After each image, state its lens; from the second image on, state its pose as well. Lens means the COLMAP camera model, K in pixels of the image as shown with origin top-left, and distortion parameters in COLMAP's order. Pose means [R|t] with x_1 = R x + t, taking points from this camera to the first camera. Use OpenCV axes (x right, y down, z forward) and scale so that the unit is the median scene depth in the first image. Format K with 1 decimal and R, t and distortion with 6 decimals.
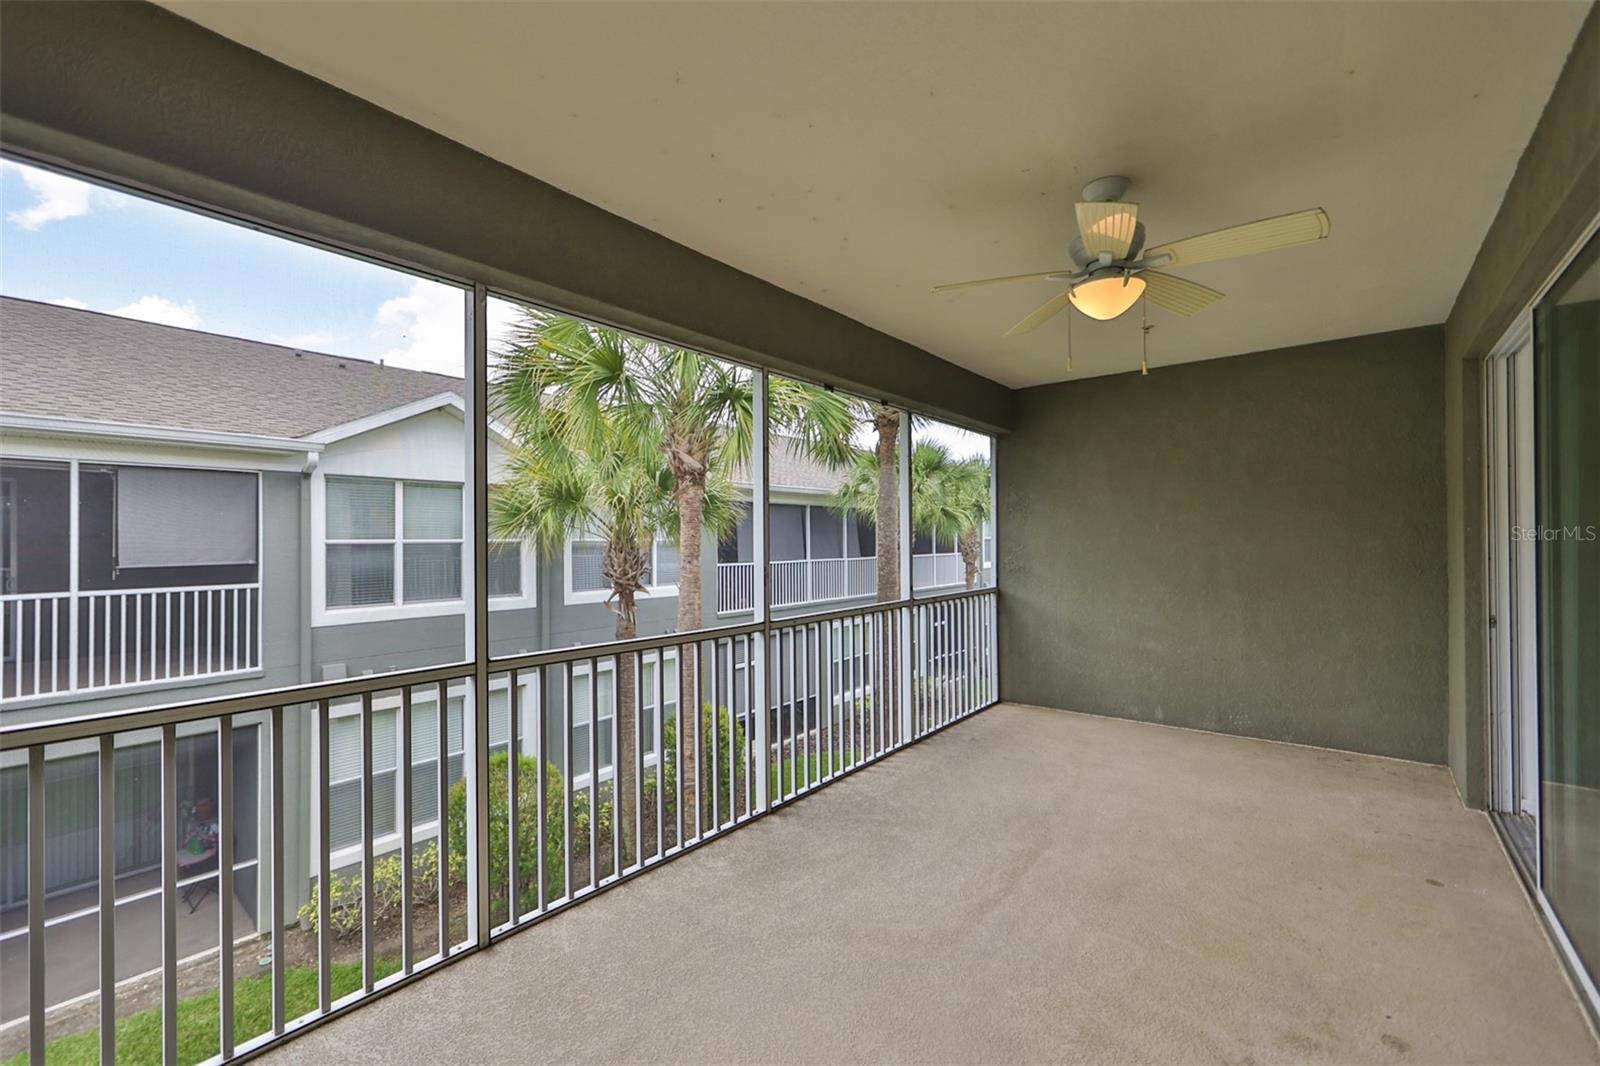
lens RADIAL K [[657.8, 0, 794.1], [0, 657.8, 536.0], [0, 0, 1]] dist [0.000969, 0.000317]
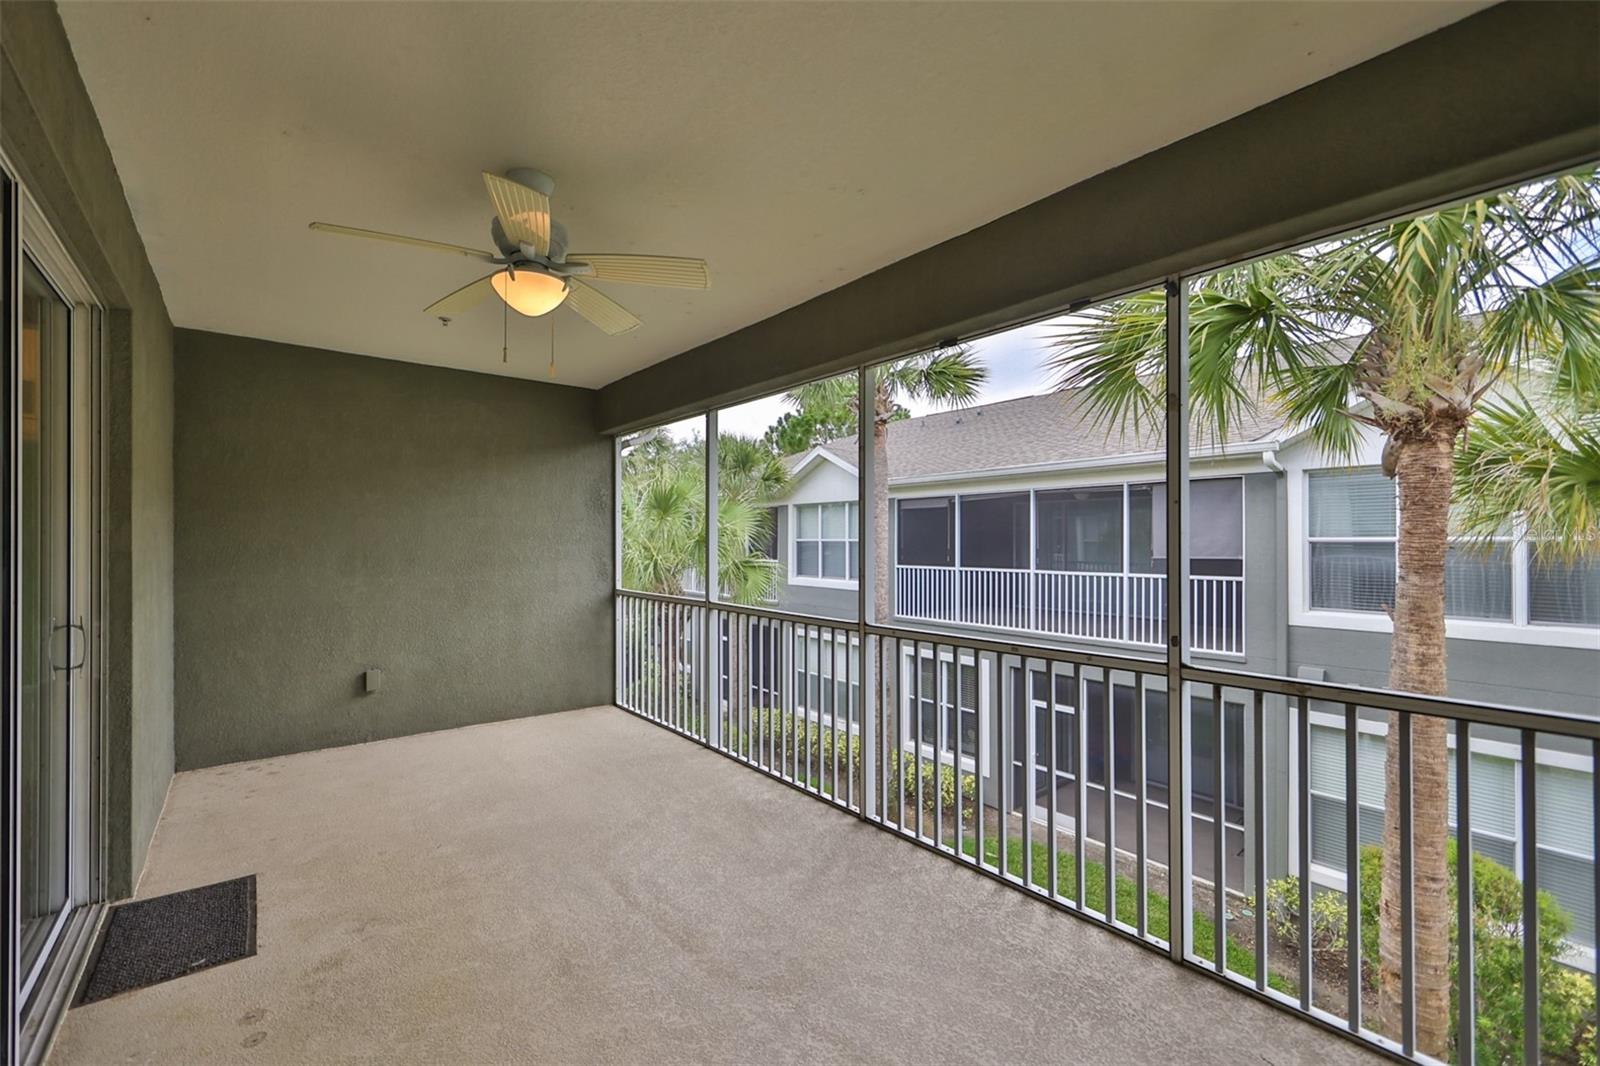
lens RADIAL K [[657.8, 0, 794.4], [0, 657.8, 536.3], [0, 0, 1]] dist [0.000969, 0.000317]
pose [[-0.180732, -0.000667, -0.983532, 0.476884], [0.007881, 0.999967, -0.002126, 0.000327], [0.983501, -0.008136, -0.180721, 0.545565]]
